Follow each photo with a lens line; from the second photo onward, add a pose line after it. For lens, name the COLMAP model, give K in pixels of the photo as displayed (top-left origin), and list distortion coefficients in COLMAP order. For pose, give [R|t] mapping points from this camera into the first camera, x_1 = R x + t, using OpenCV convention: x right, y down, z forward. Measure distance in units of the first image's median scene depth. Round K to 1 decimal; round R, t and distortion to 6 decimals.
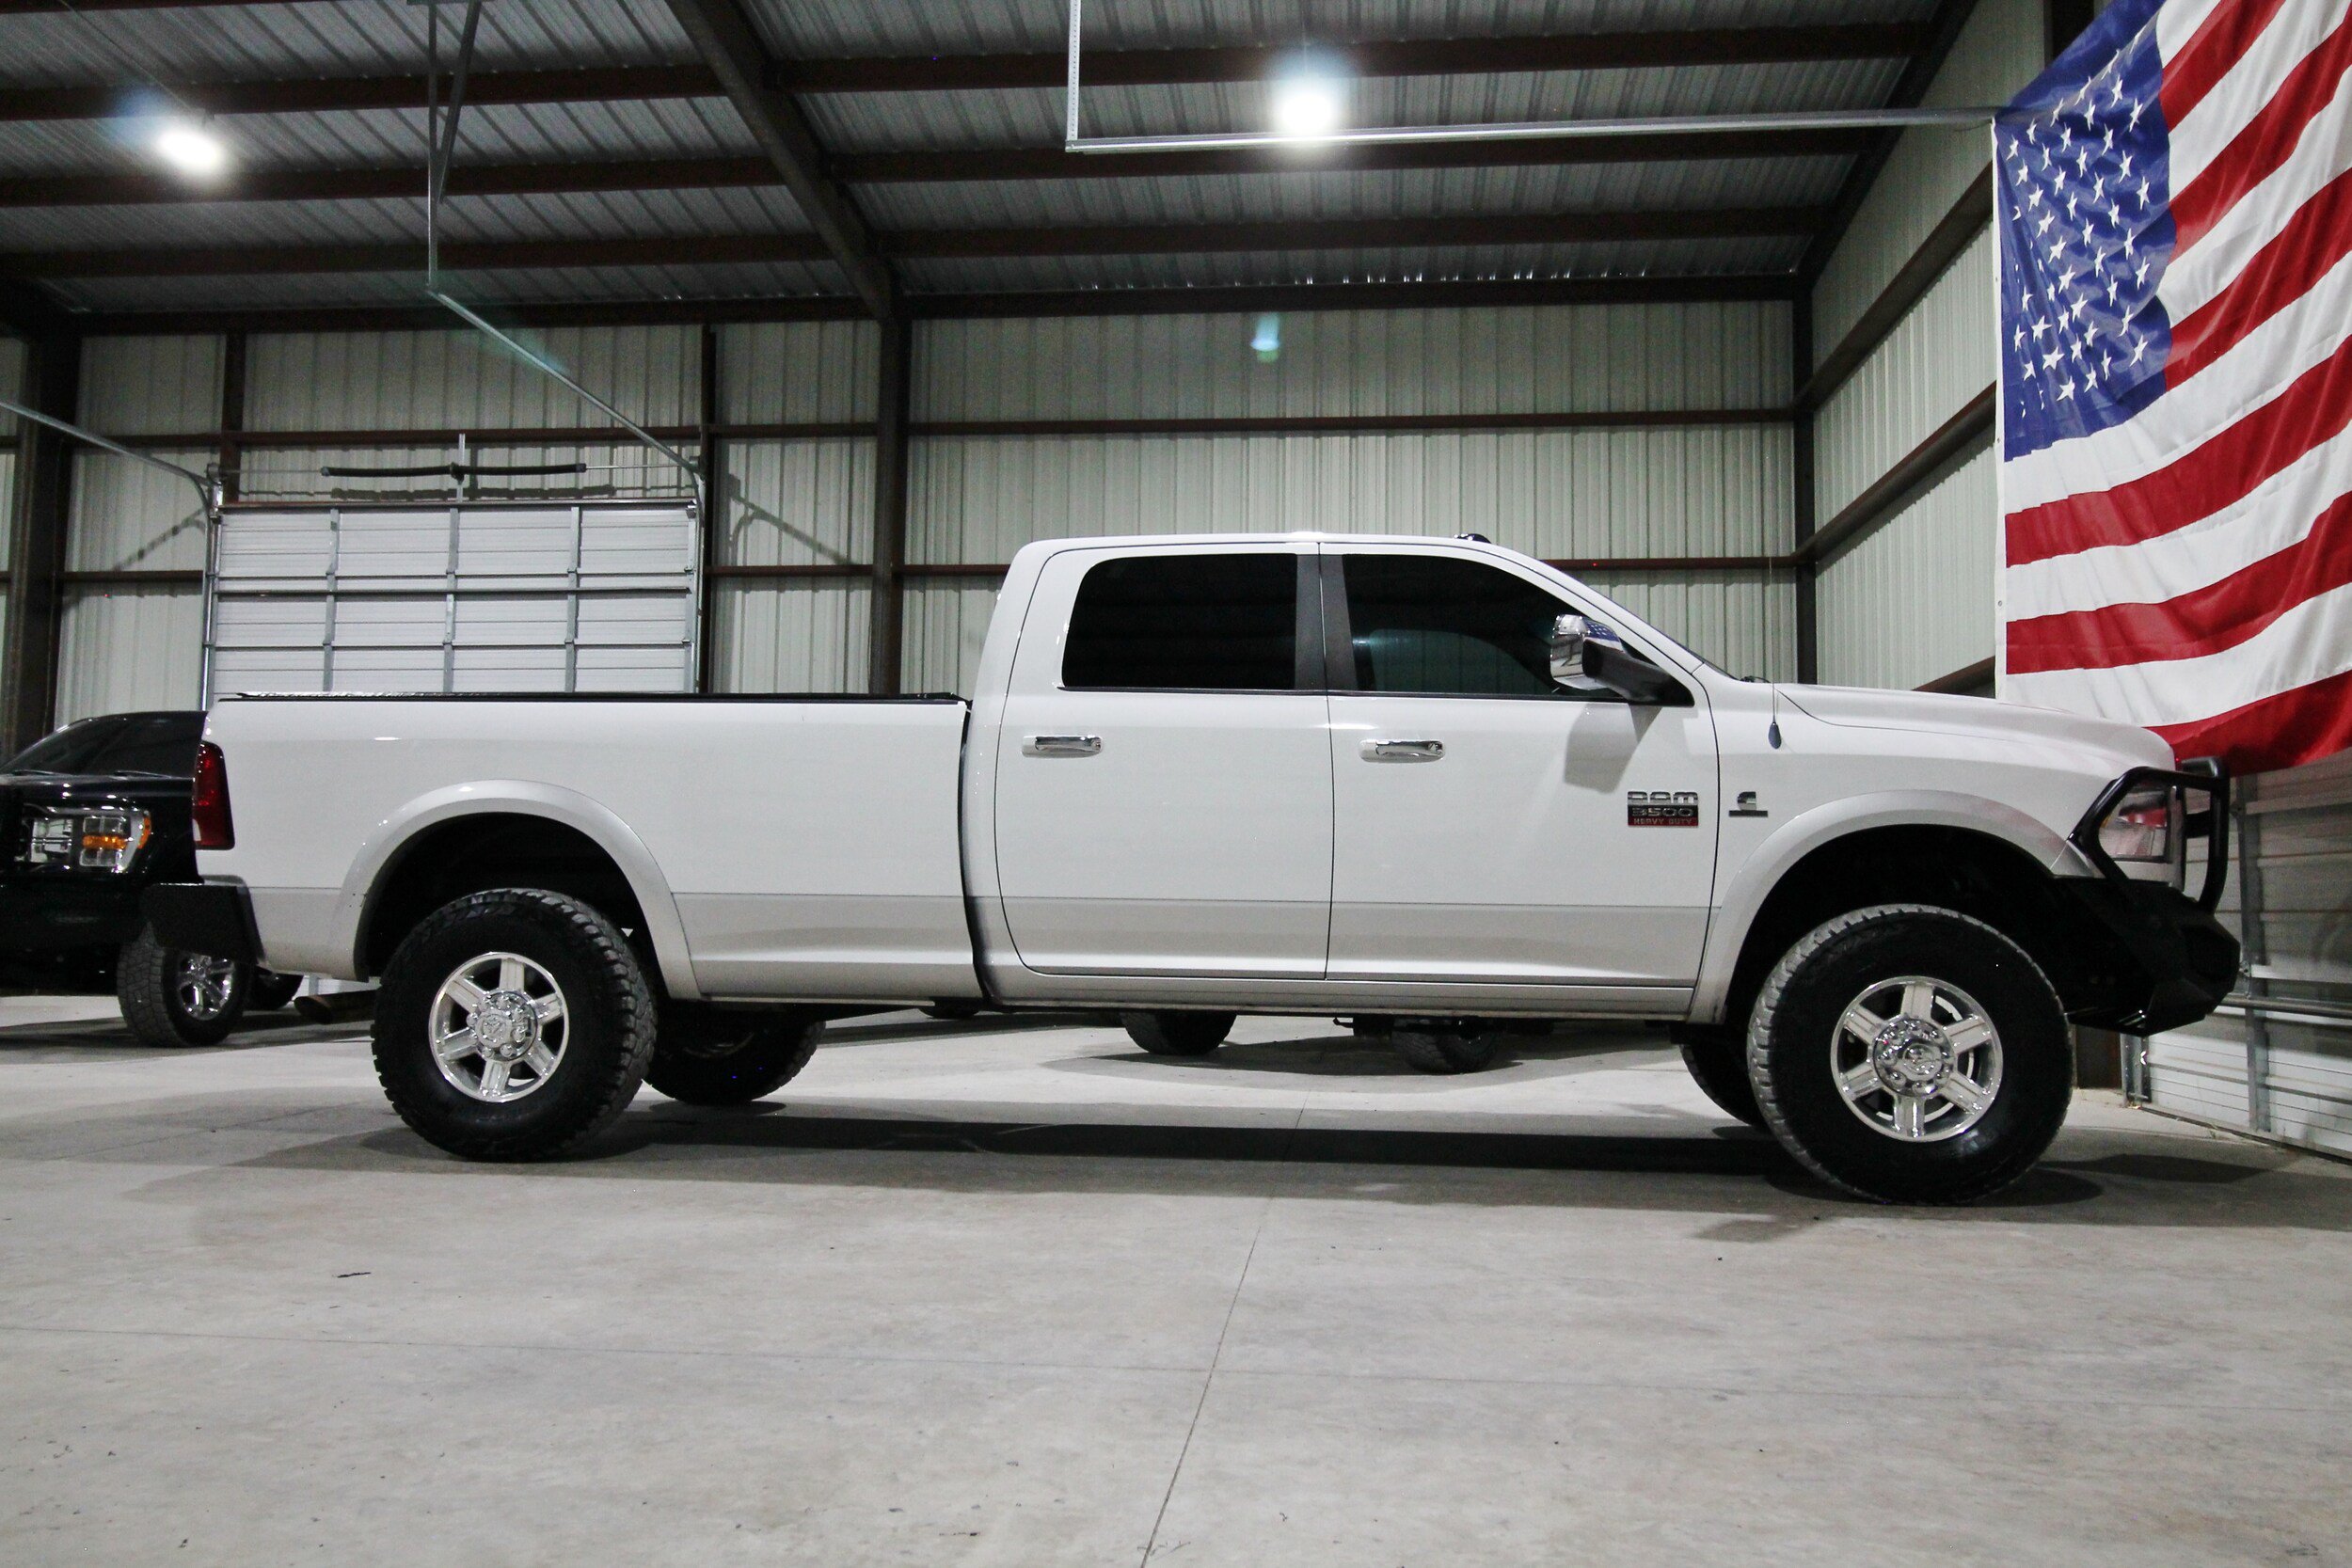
lens RADIAL K [[1862.2, 0, 1186.3], [0, 1862.2, 780.0], [0, 0, 1]] dist [0.010160, -0.007757]
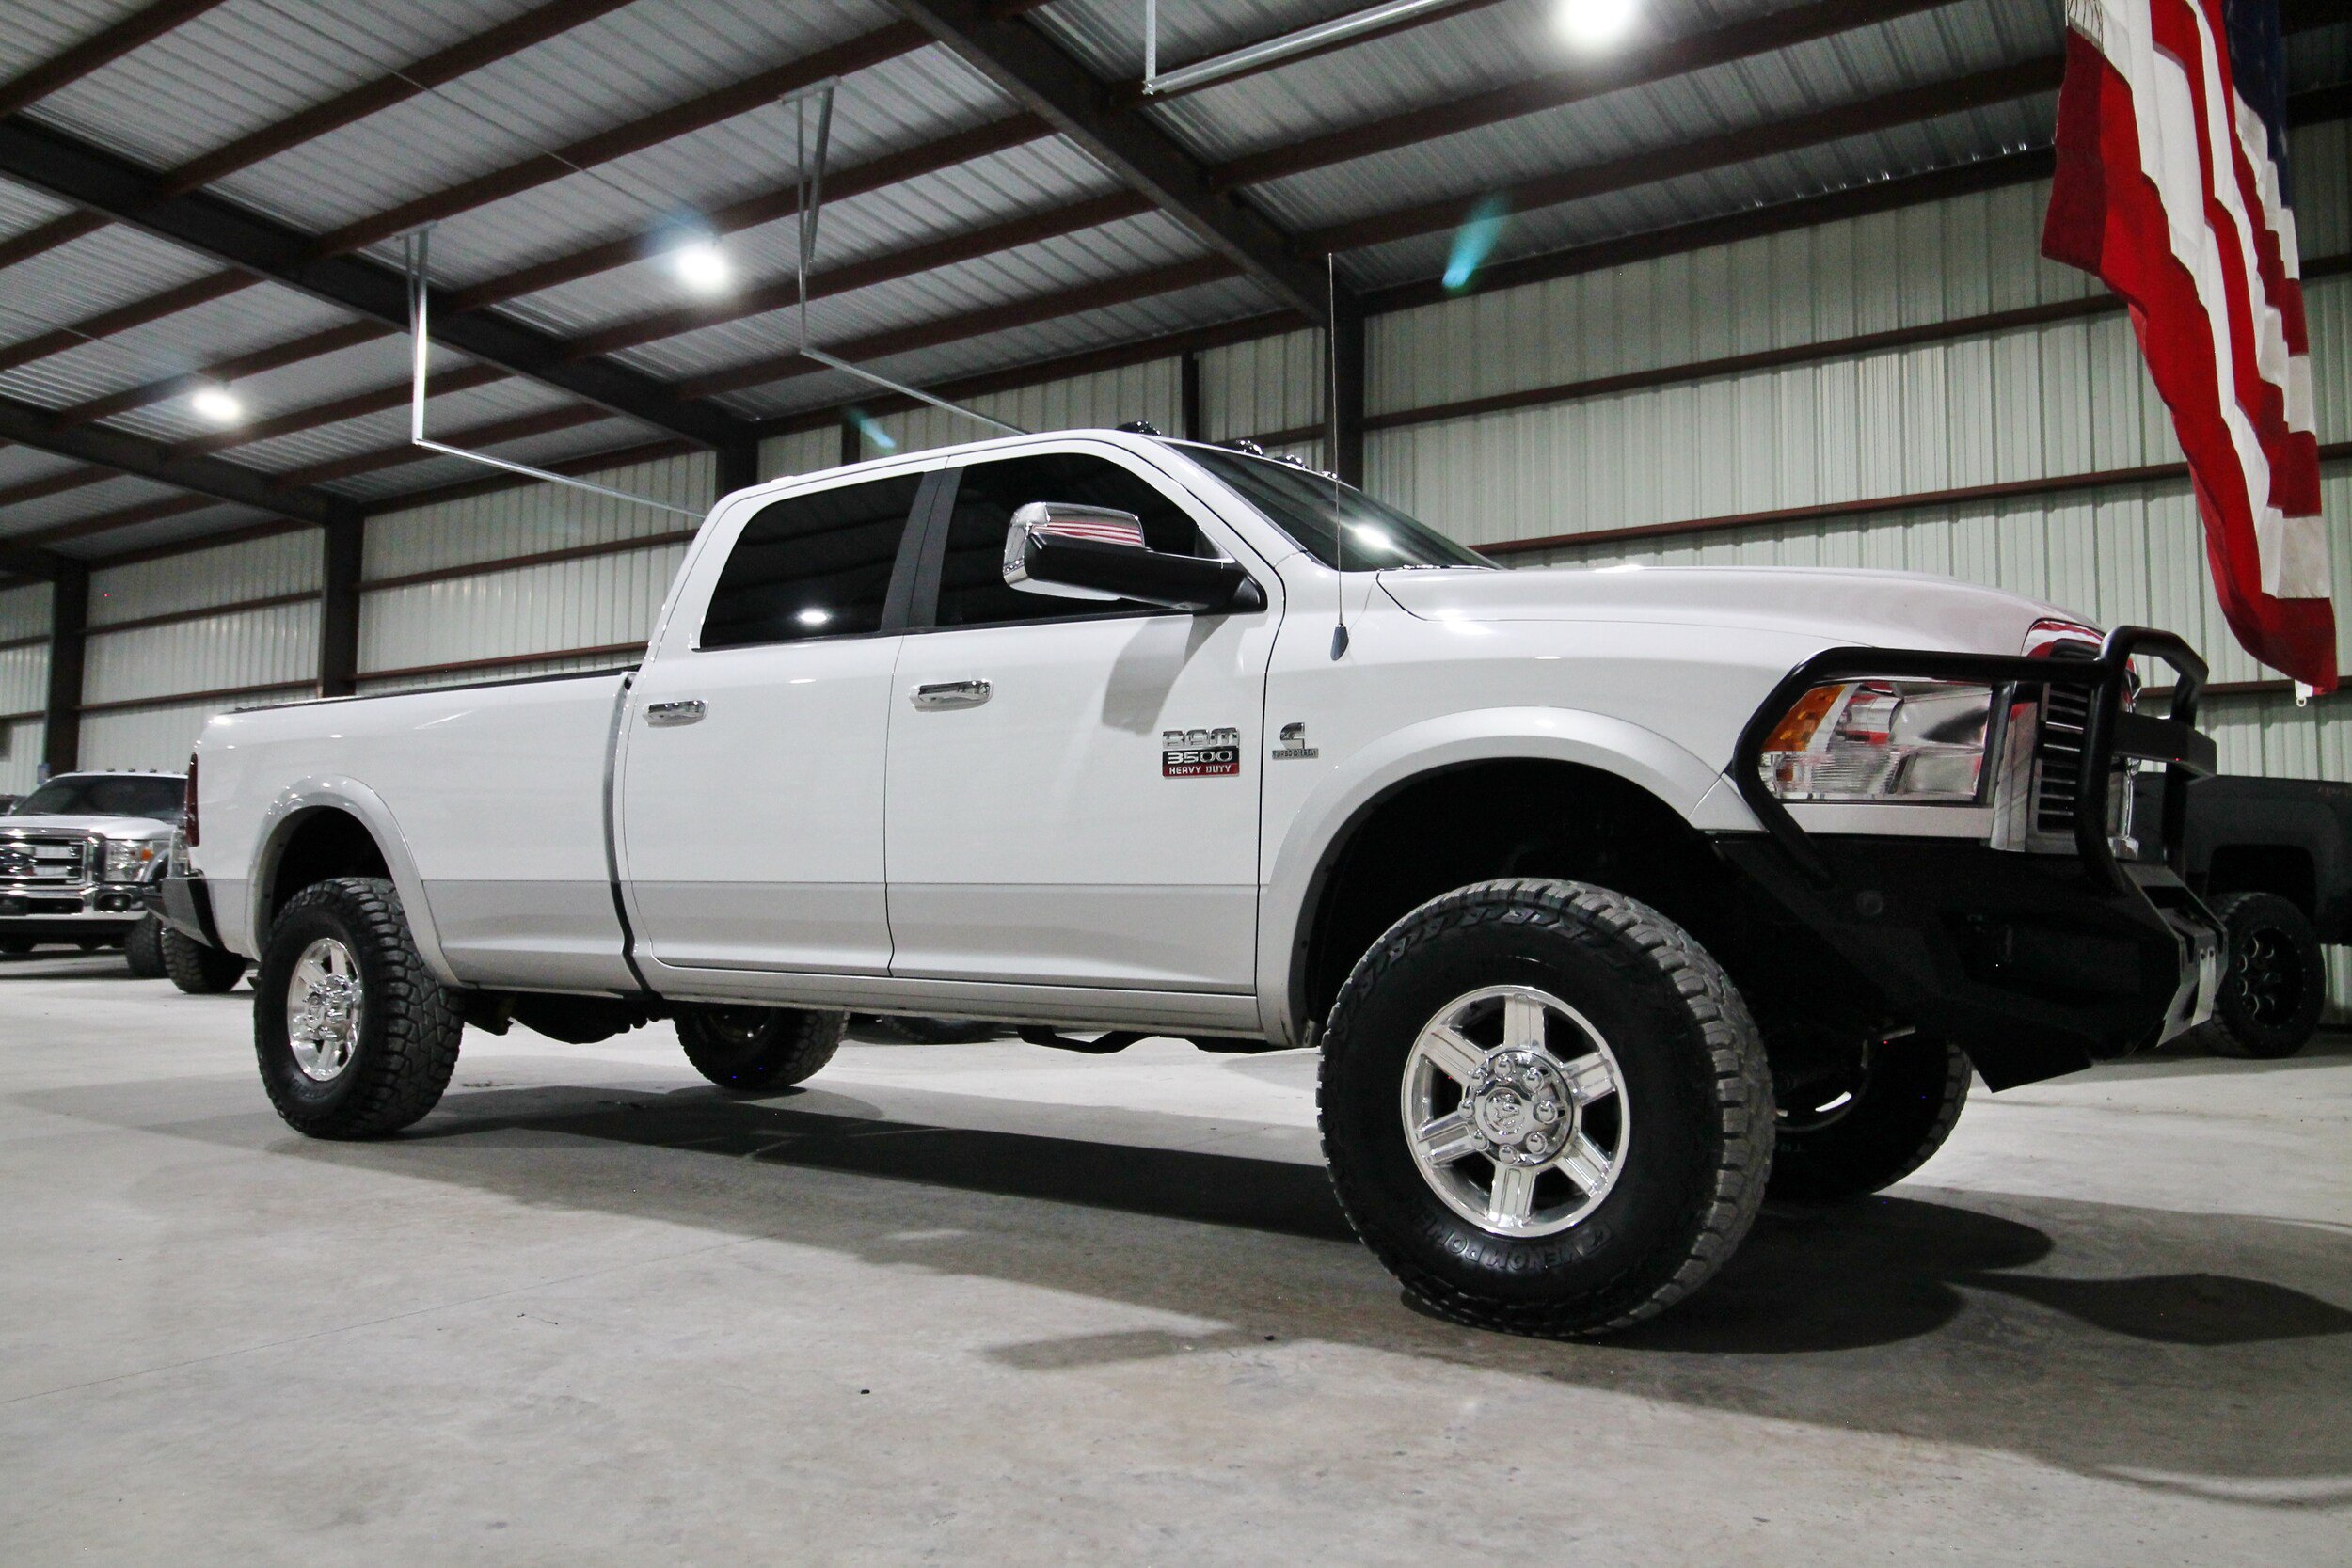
lens RADIAL K [[1699.4, 0, 1196.8], [0, 1699.4, 778.6], [0, 0, 1]] dist [0.004819, -0.000695]
pose [[0.888395, -0.037482, -0.457547, 0.194416], [0.036476, 0.999274, -0.011037, 0.011498], [0.457628, -0.006885, 0.889117, 0.139272]]
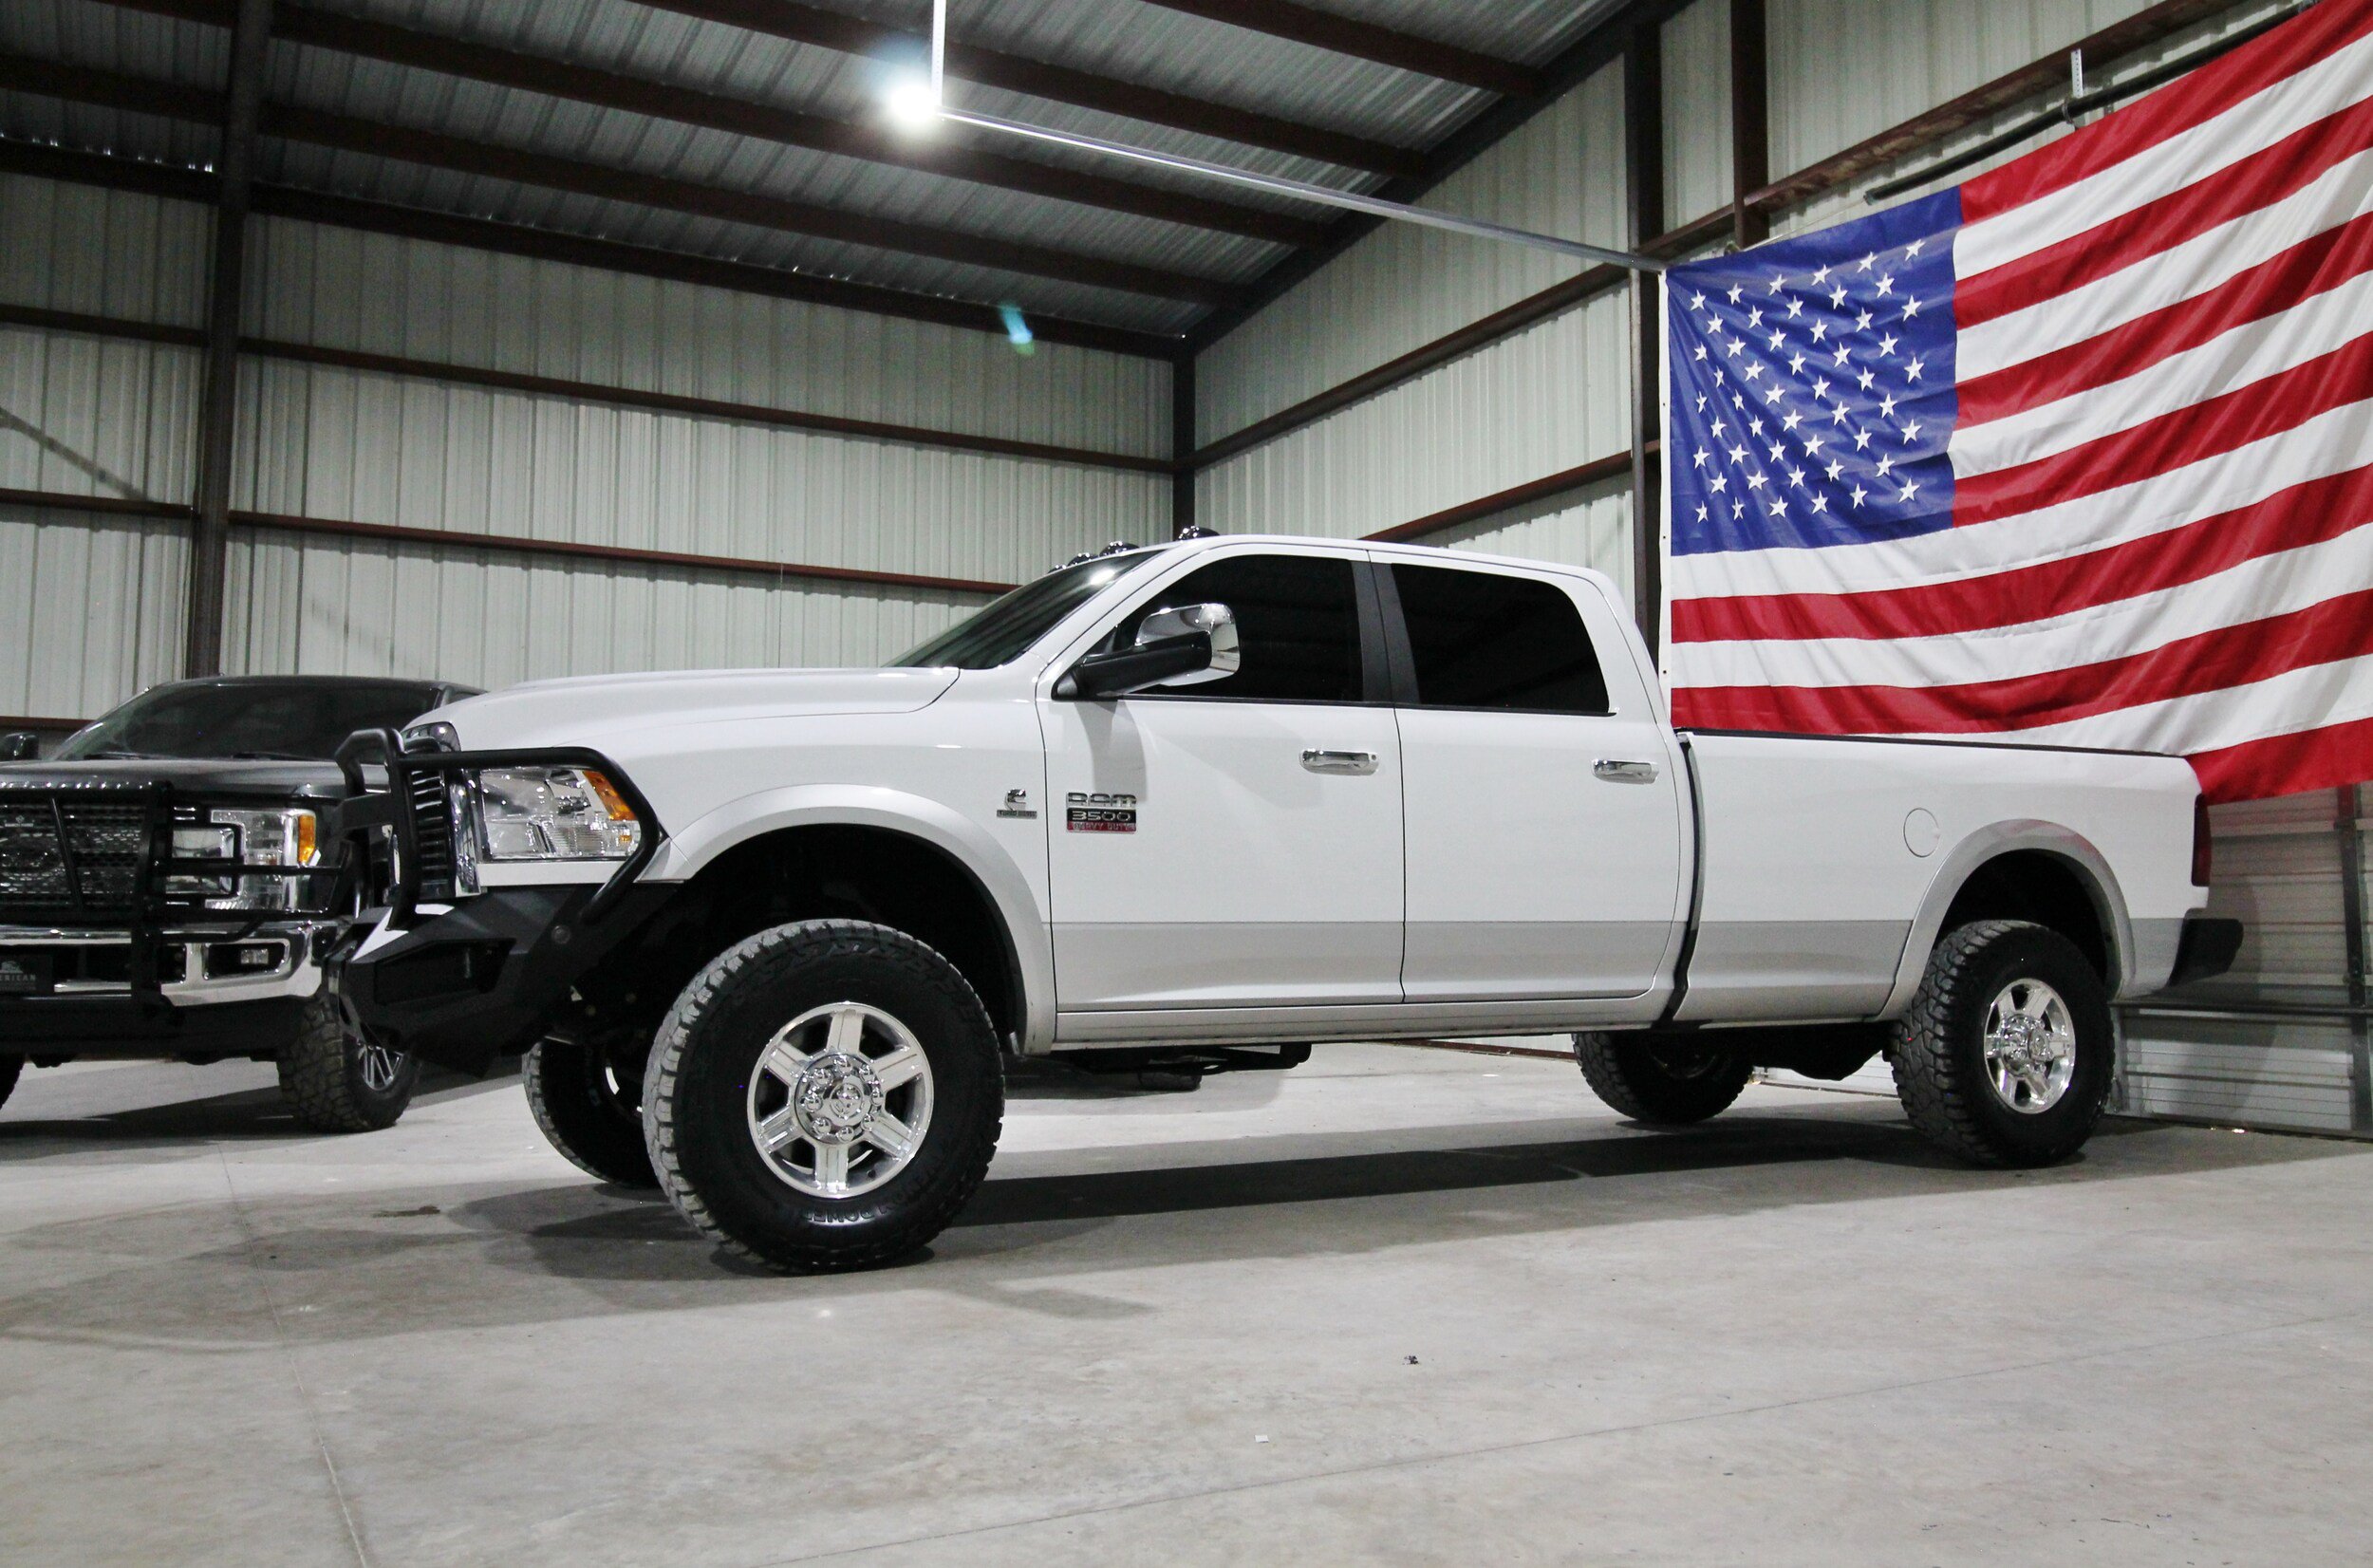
lens RADIAL K [[1883.8, 0, 1198.2], [0, 1883.8, 775.1], [0, 0, 1]] dist [0.014518, -0.005969]
pose [[0.827619, 0.034861, 0.560206, -0.267724], [-0.030152, 0.999390, -0.017646, 0.001860], [-0.560480, -0.002287, 0.828165, 0.083079]]
